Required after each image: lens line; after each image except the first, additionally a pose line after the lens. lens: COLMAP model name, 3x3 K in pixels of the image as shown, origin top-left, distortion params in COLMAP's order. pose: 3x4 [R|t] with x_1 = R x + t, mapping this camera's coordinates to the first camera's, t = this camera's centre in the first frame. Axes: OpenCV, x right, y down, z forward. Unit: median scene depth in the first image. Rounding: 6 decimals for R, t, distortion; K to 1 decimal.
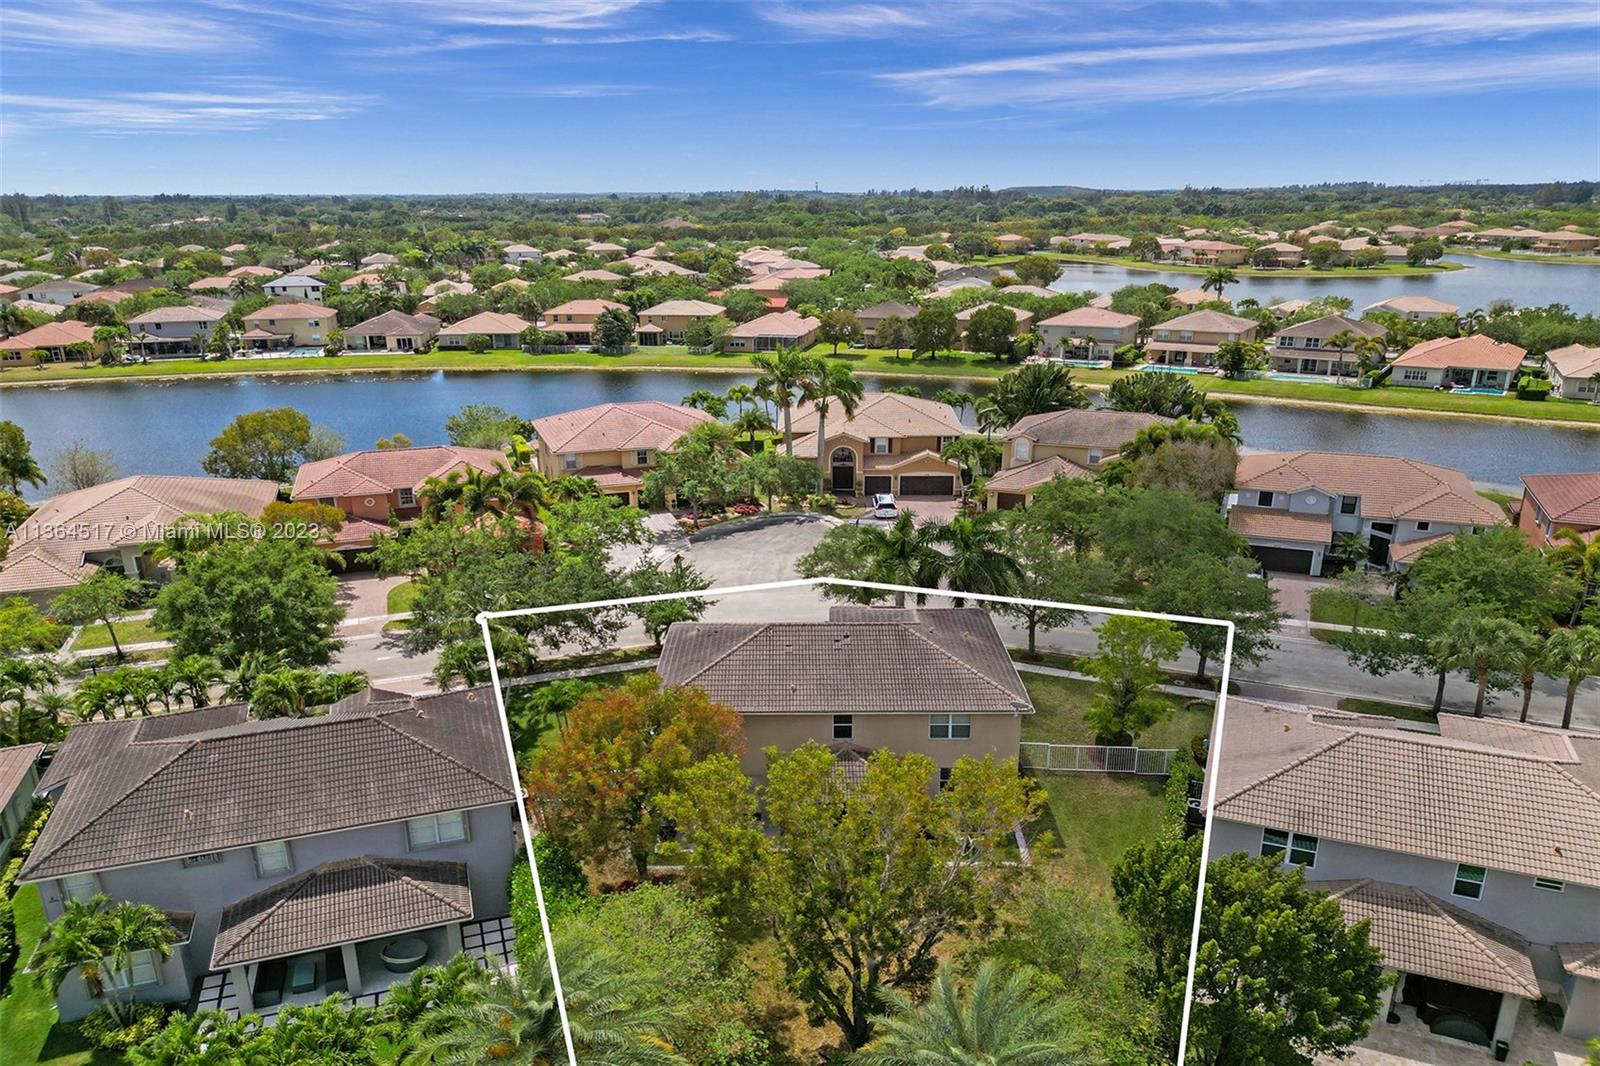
lens RADIAL K [[1174.9, 0, 797.6], [0, 1174.9, 467.5], [0, 0, 1]] dist [0.076796, -0.074450]
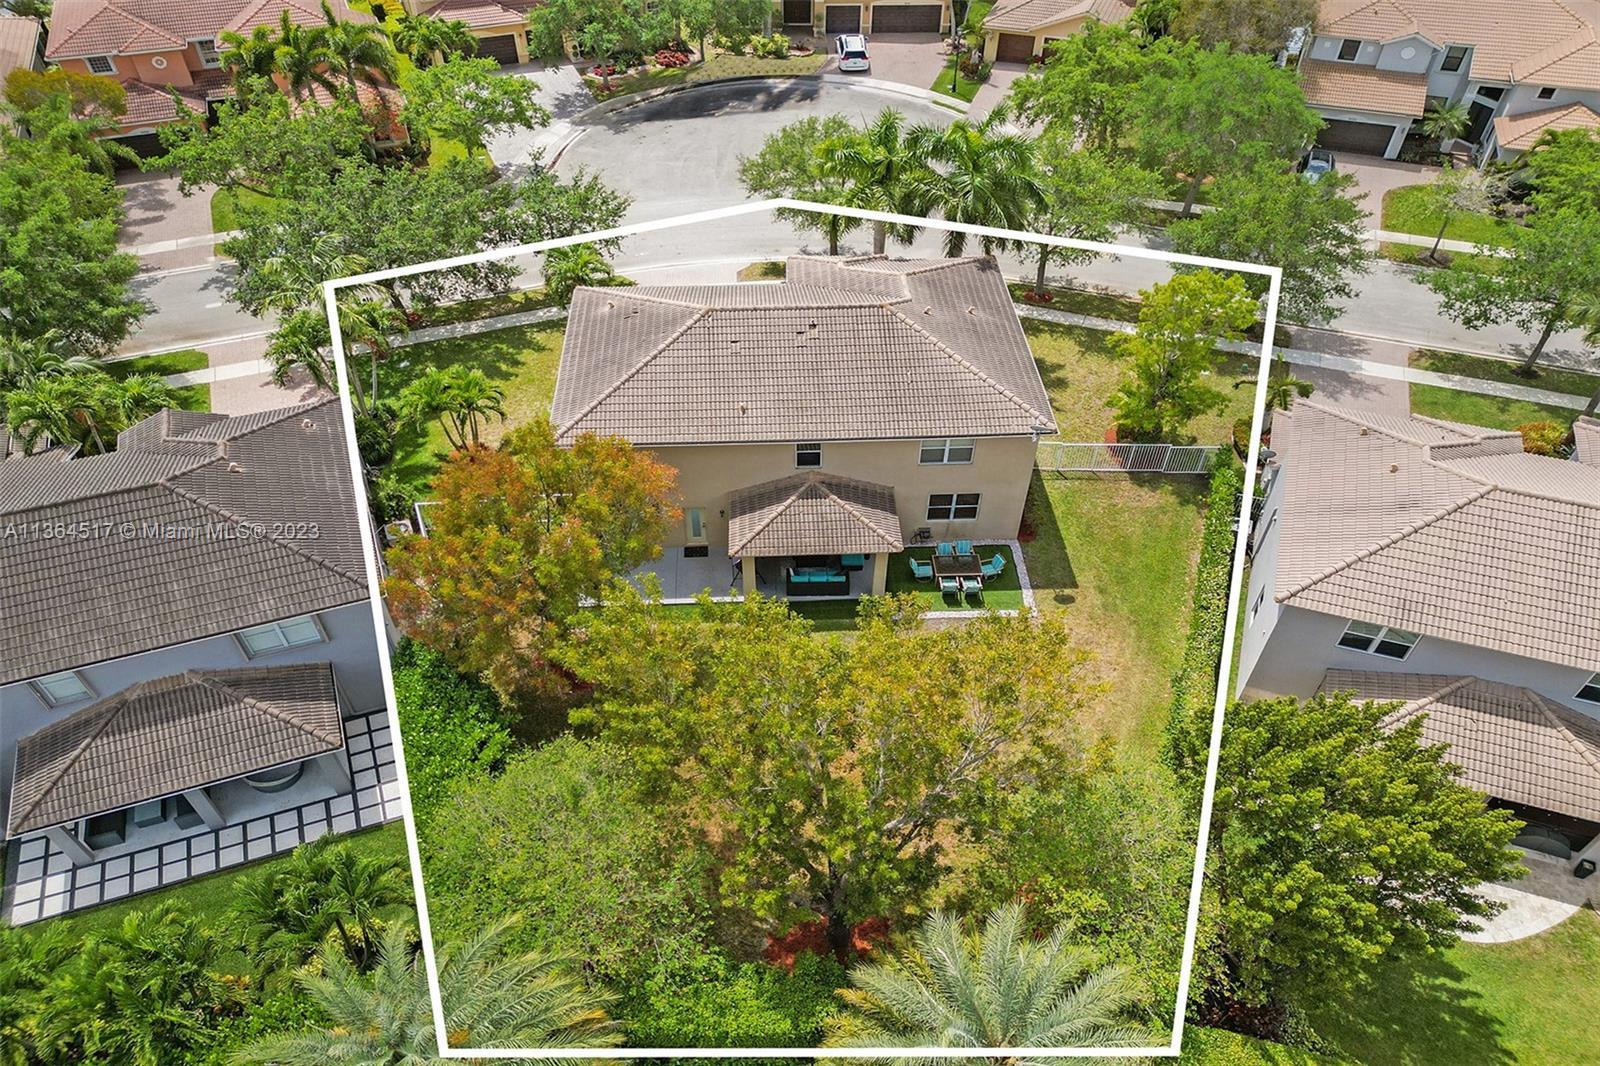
lens RADIAL K [[1182.0, 0, 799.0], [0, 1182.0, 617.6], [0, 0, 1]] dist [0.057367, -0.057812]
pose [[0.998905, -0.025942, 0.038924, -0.000436], [0.003153, 0.867580, 0.497288, -0.042113], [-0.046671, -0.496621, 0.866712, 0.165312]]
